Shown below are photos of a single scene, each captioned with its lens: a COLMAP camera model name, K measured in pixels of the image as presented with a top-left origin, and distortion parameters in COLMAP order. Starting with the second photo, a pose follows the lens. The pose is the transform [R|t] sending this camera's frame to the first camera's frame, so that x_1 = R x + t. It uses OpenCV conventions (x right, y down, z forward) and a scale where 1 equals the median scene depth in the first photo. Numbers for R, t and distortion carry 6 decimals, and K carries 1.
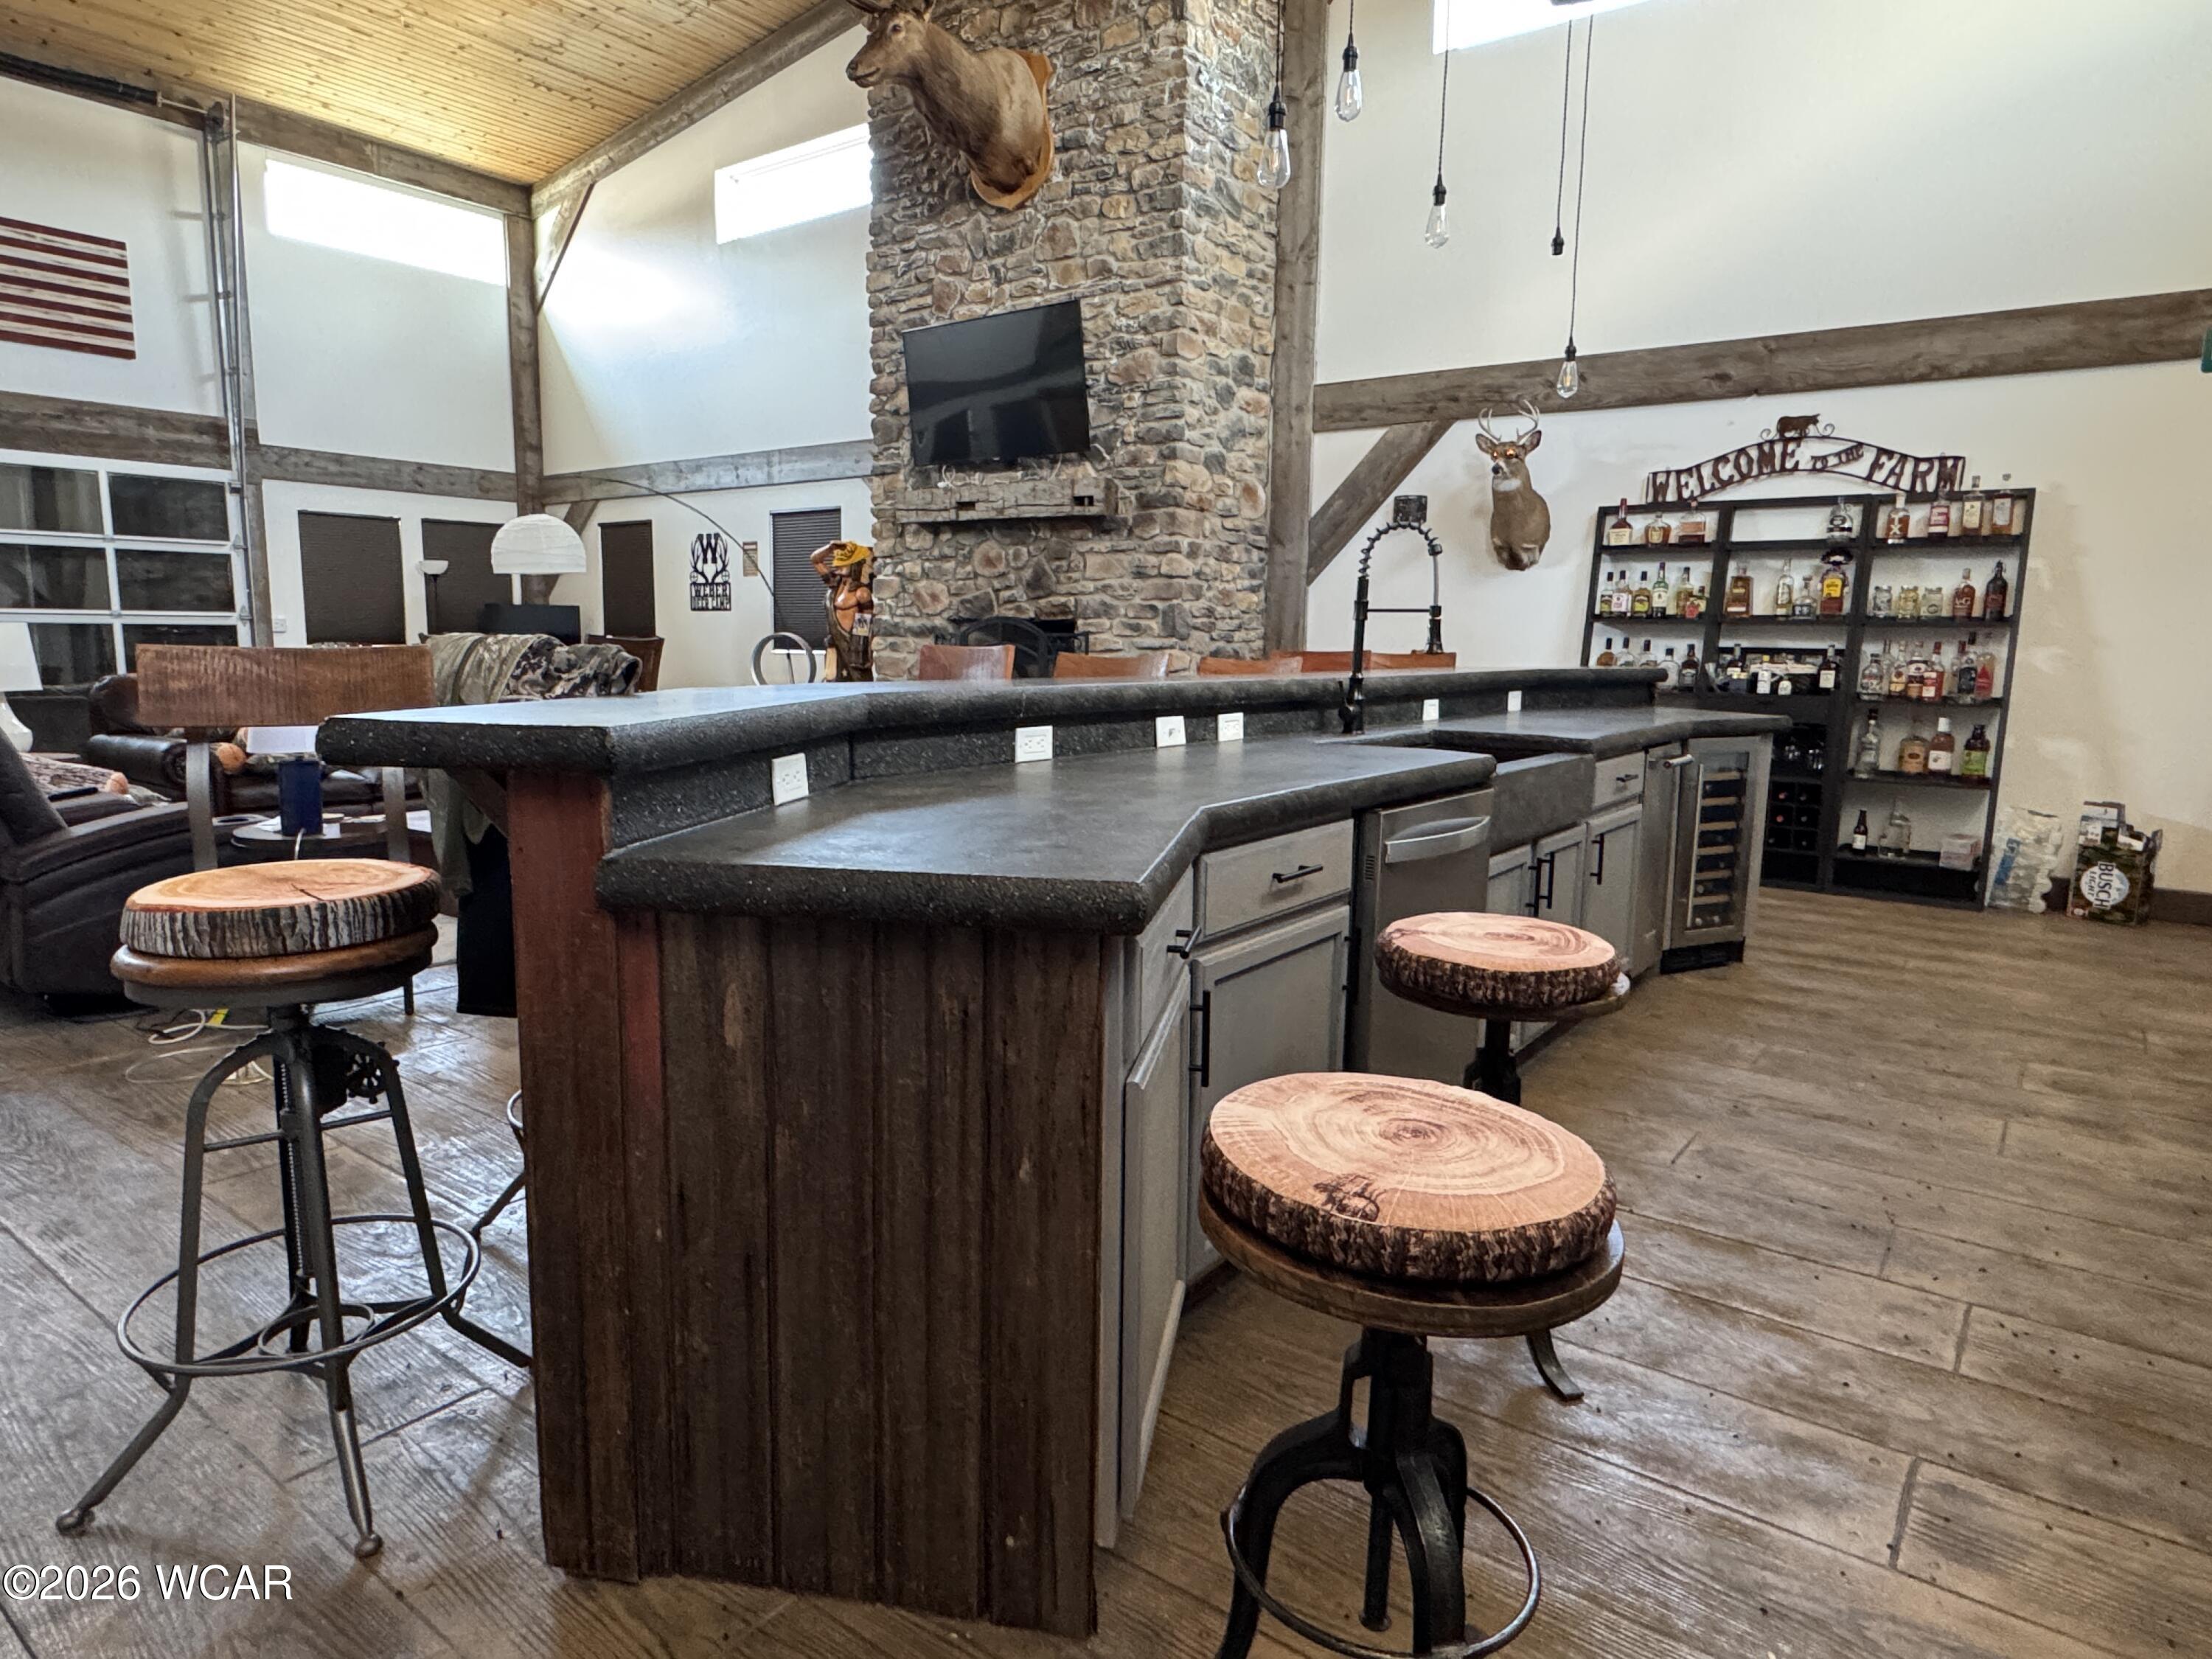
lens RADIAL K [[1310.7, 0, 1089.7], [0, 1310.7, 828.5], [0, 0, 1]] dist [-0.002699, 0.002116]
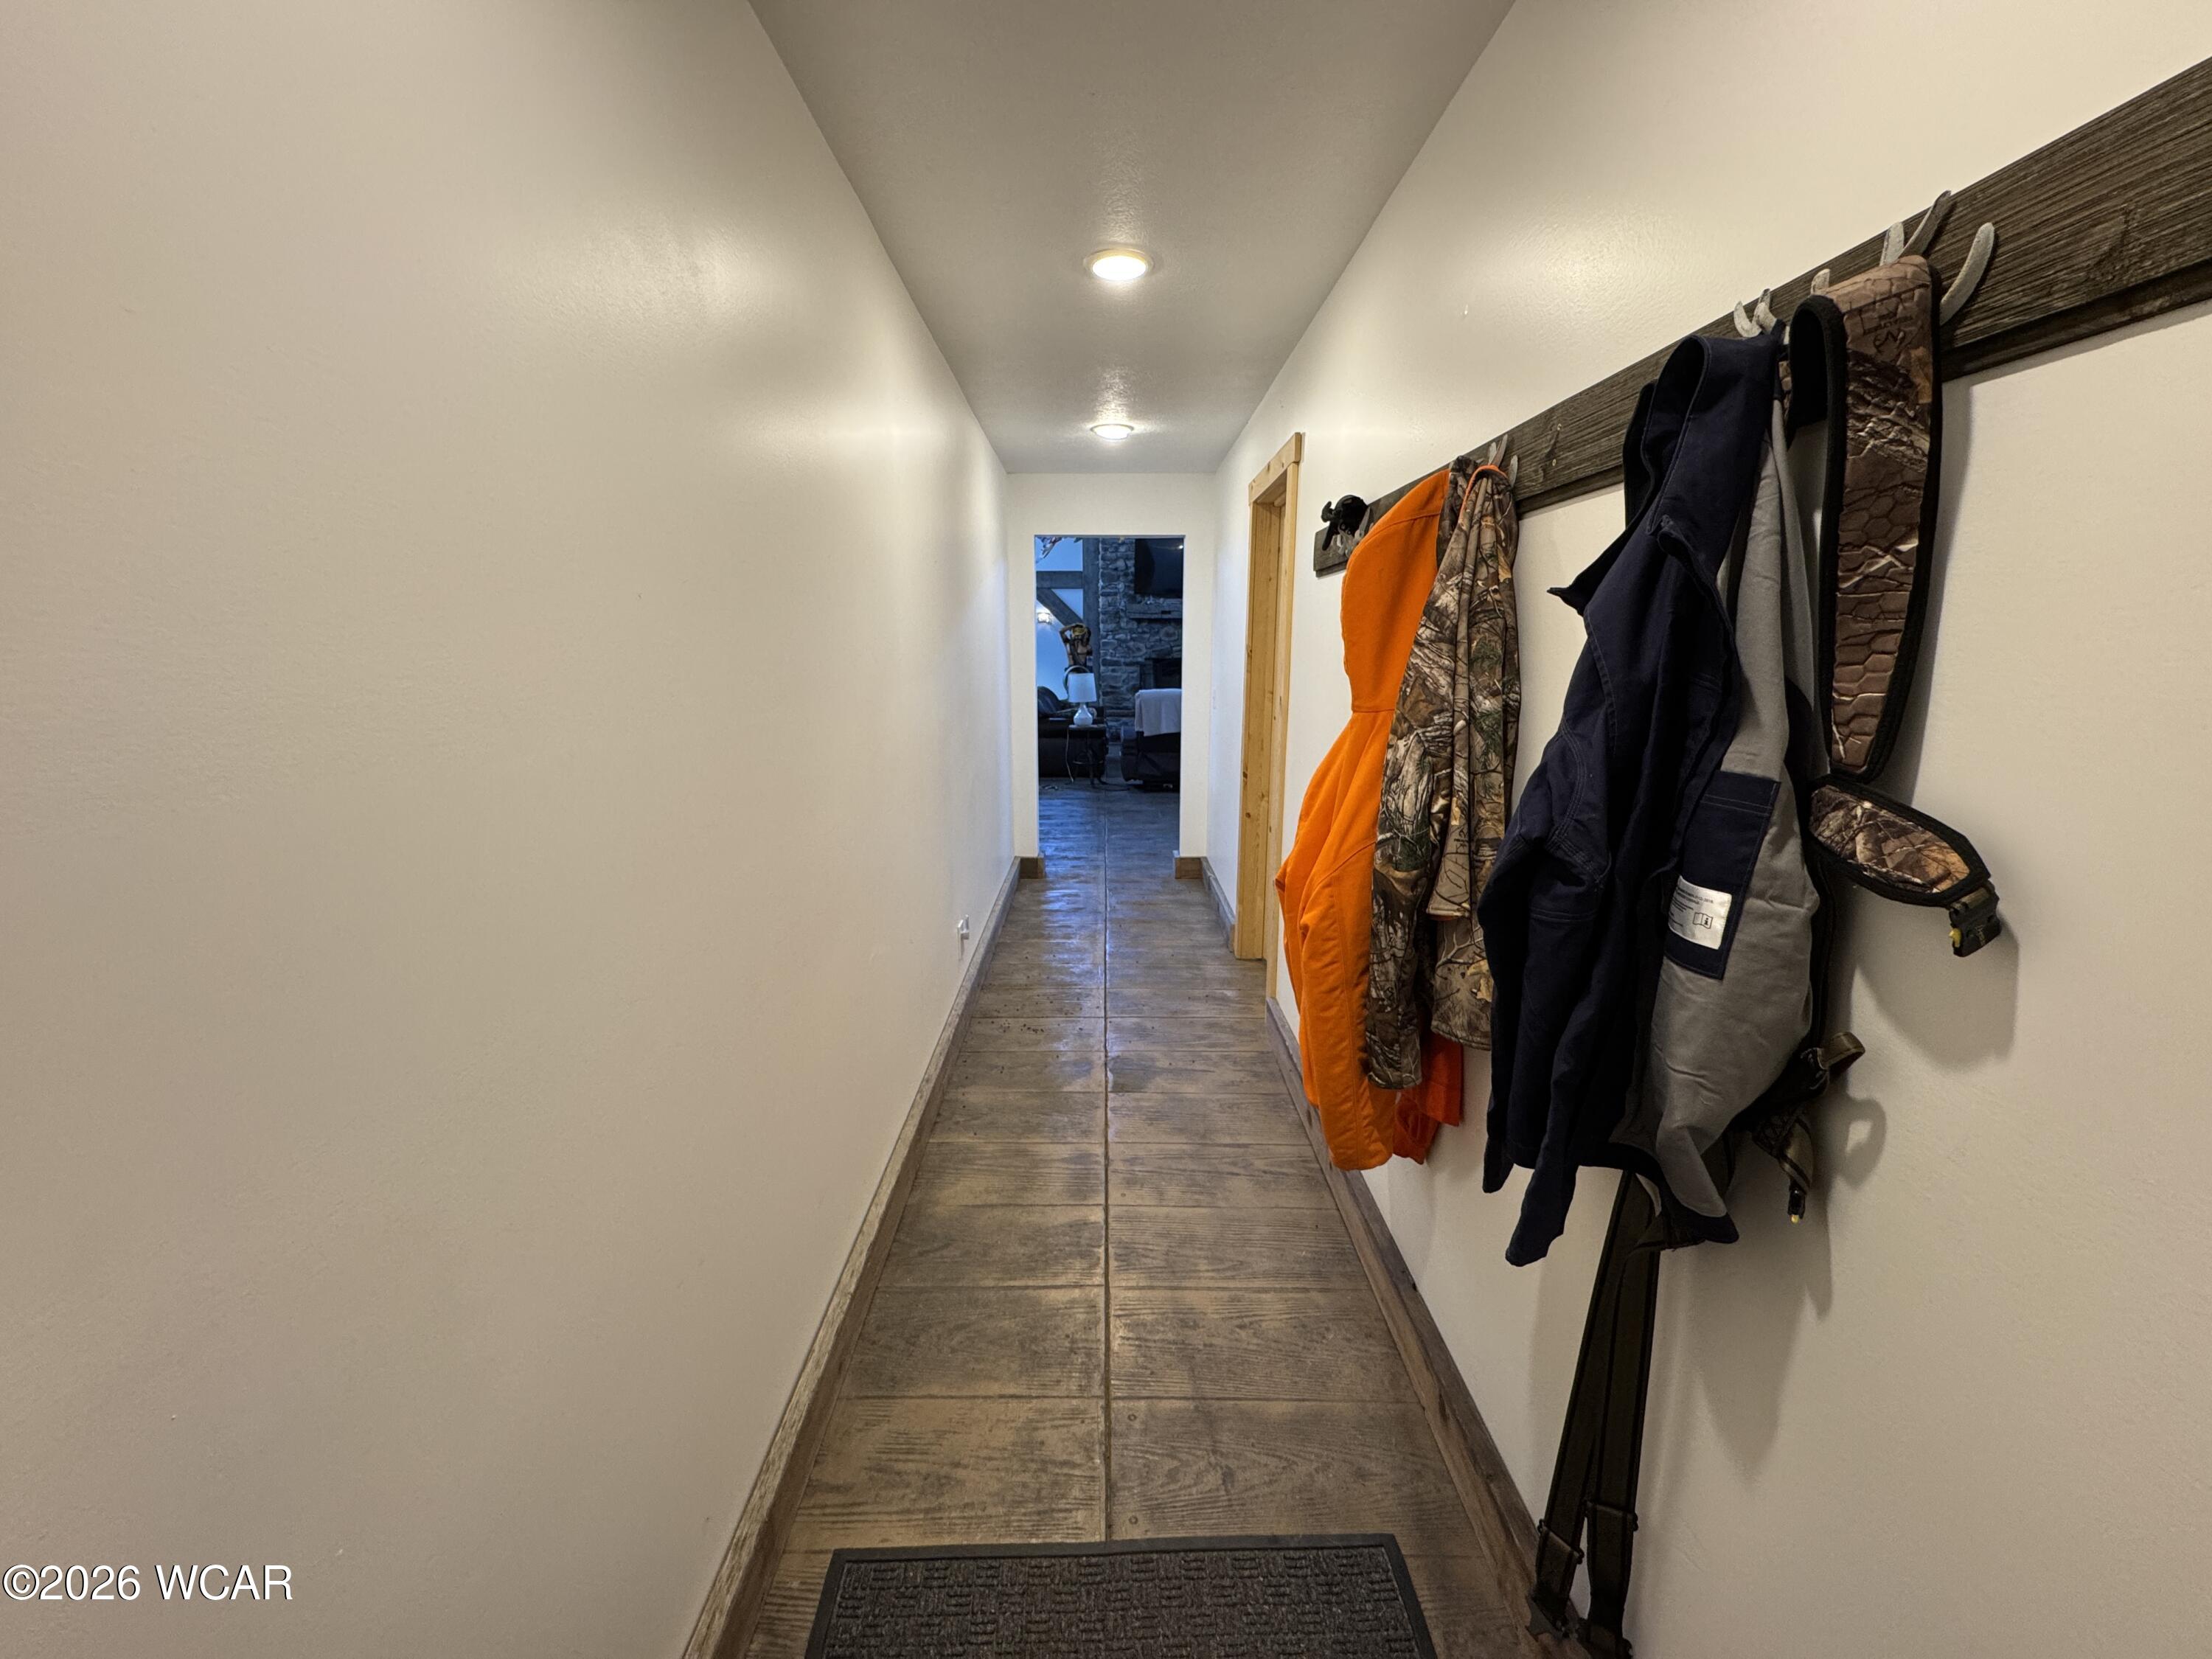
lens RADIAL K [[878.8, 0, 1104.6], [0, 878.8, 830.5], [0, 0, 1]] dist [-0.002655, 0.000362]
pose [[0.793413, -0.141961, 0.591897, -1.205587], [0.104691, 0.989758, 0.097051, -0.012502], [-0.599613, -0.015035, 0.800149, -0.254829]]
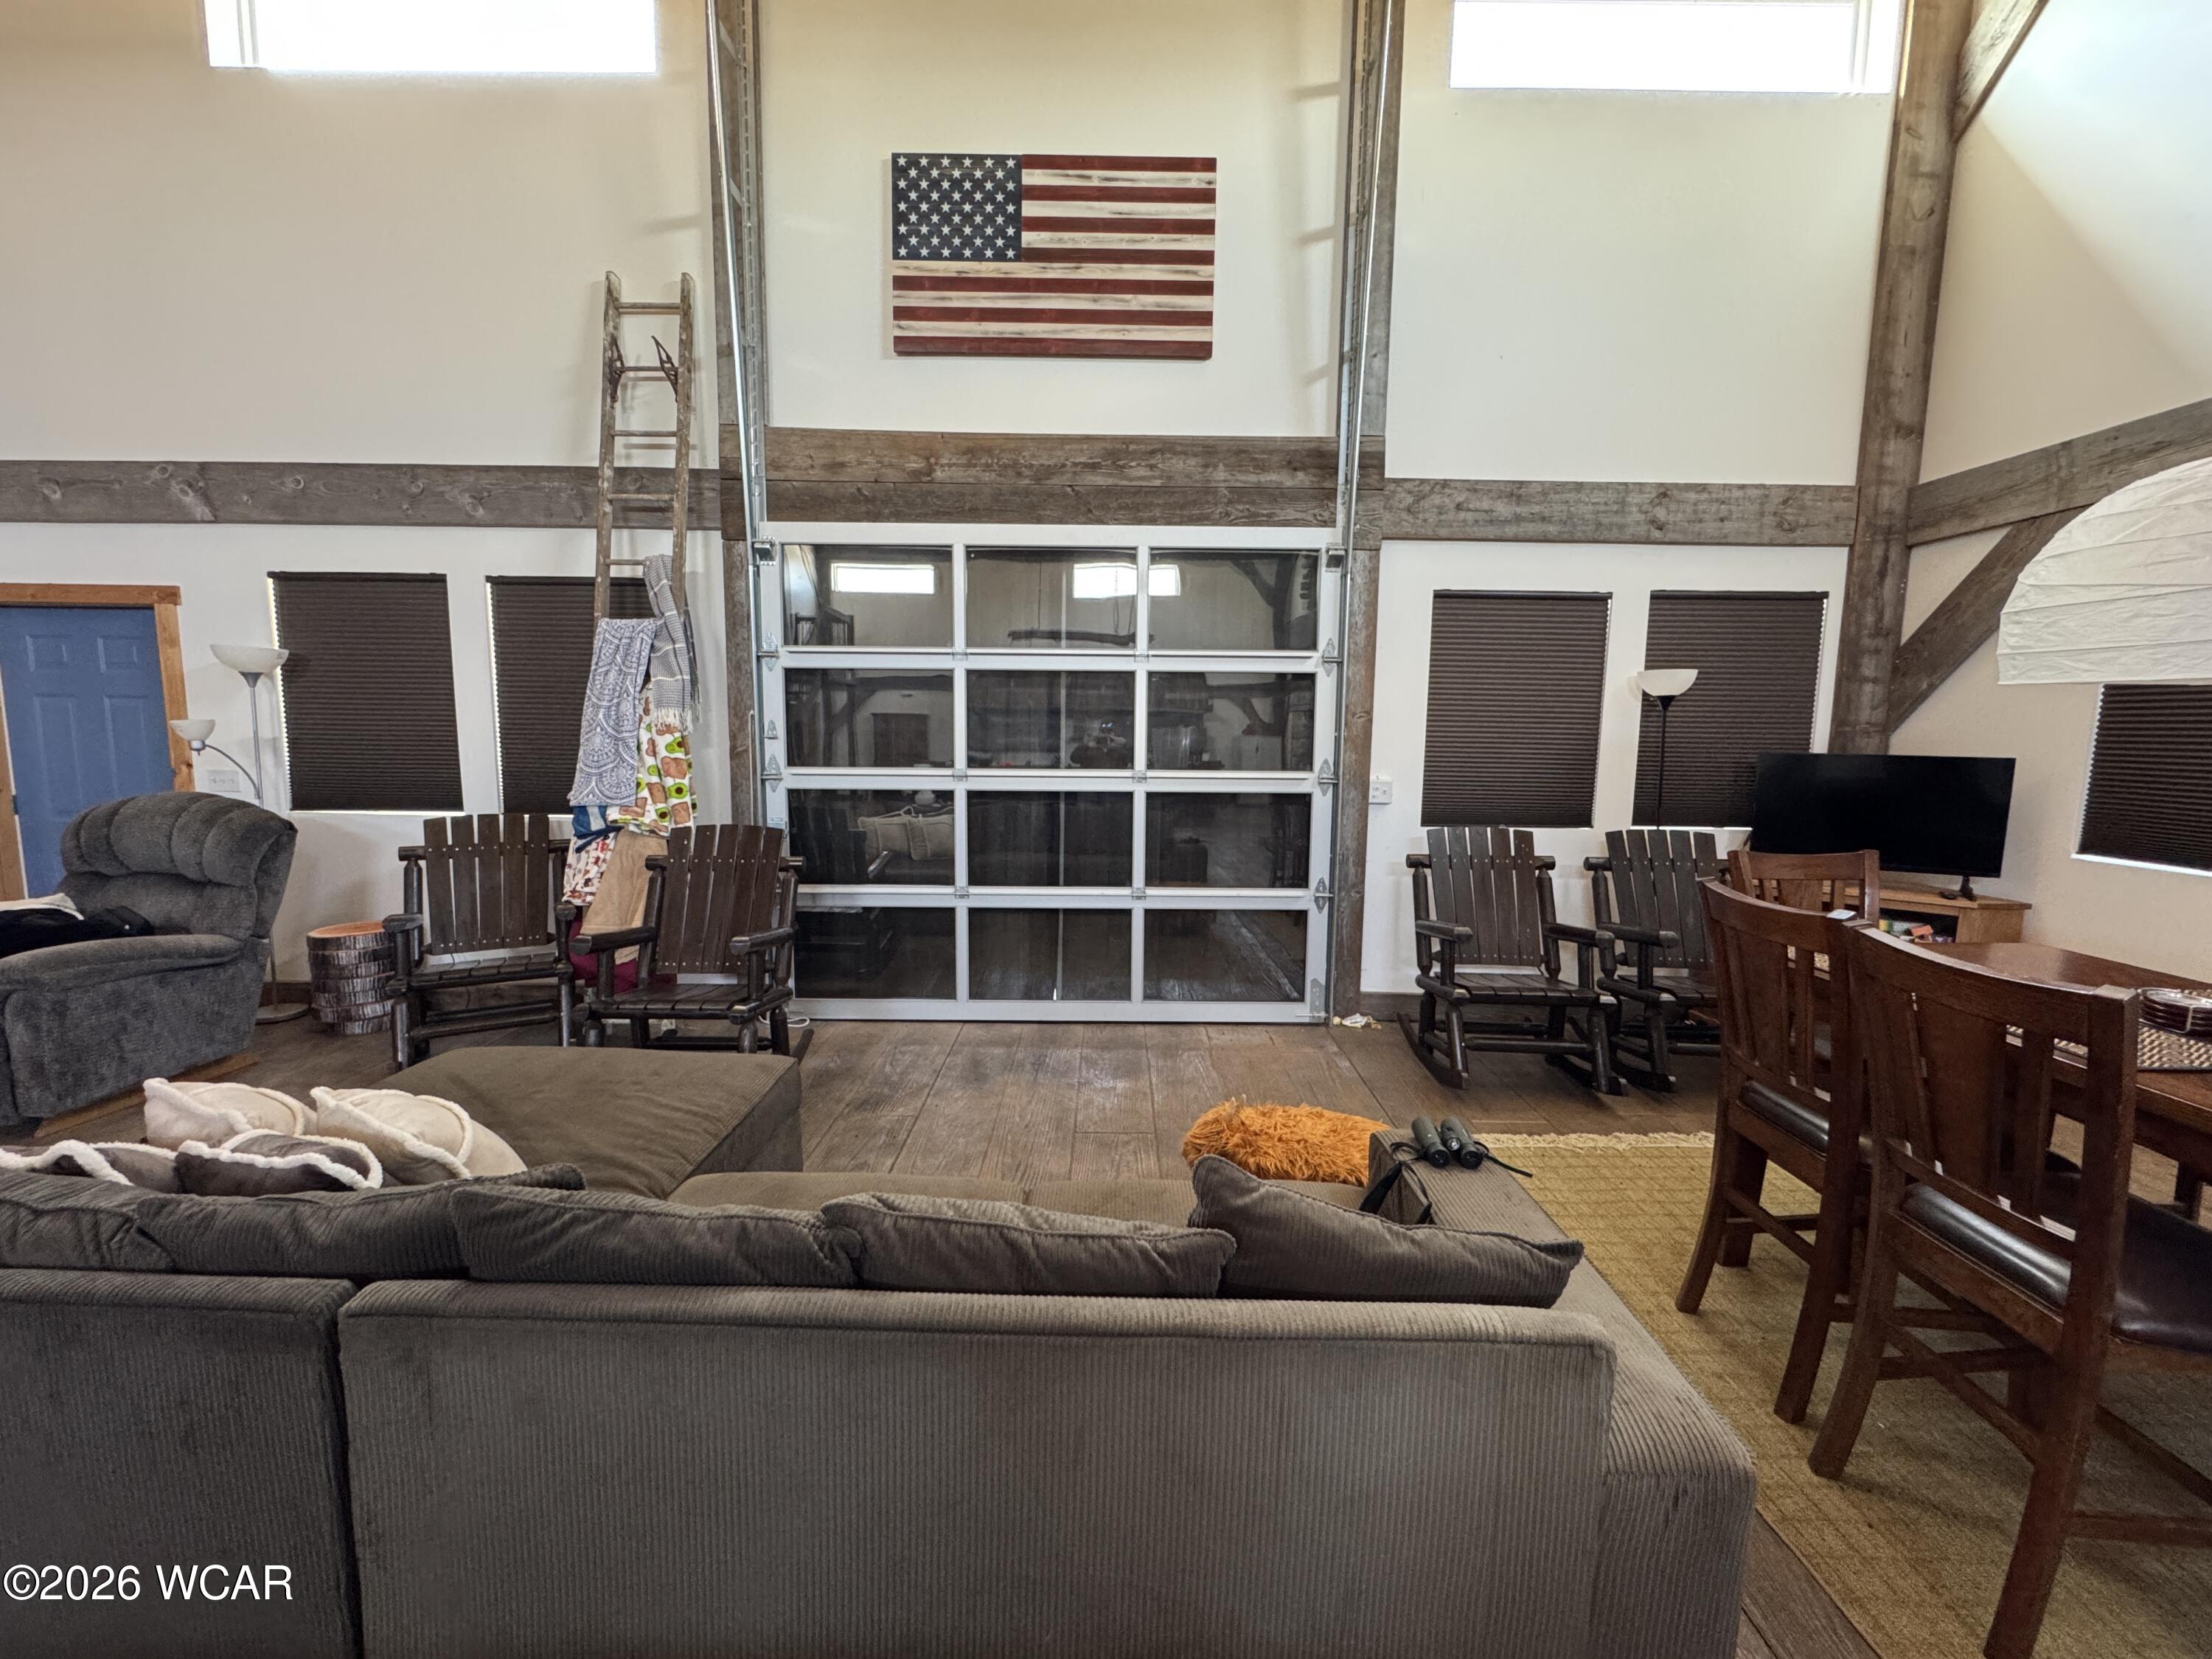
lens RADIAL K [[878.8, 0, 1108.6], [0, 878.8, 825.4], [0, 0, 1]] dist [-0.002655, 0.000362]
pose [[0.600486, 0.083694, -0.795244, -0.521793], [-0.120972, 0.992569, 0.013115, -0.179686], [0.790432, 0.088327, 0.606148, 0.919364]]
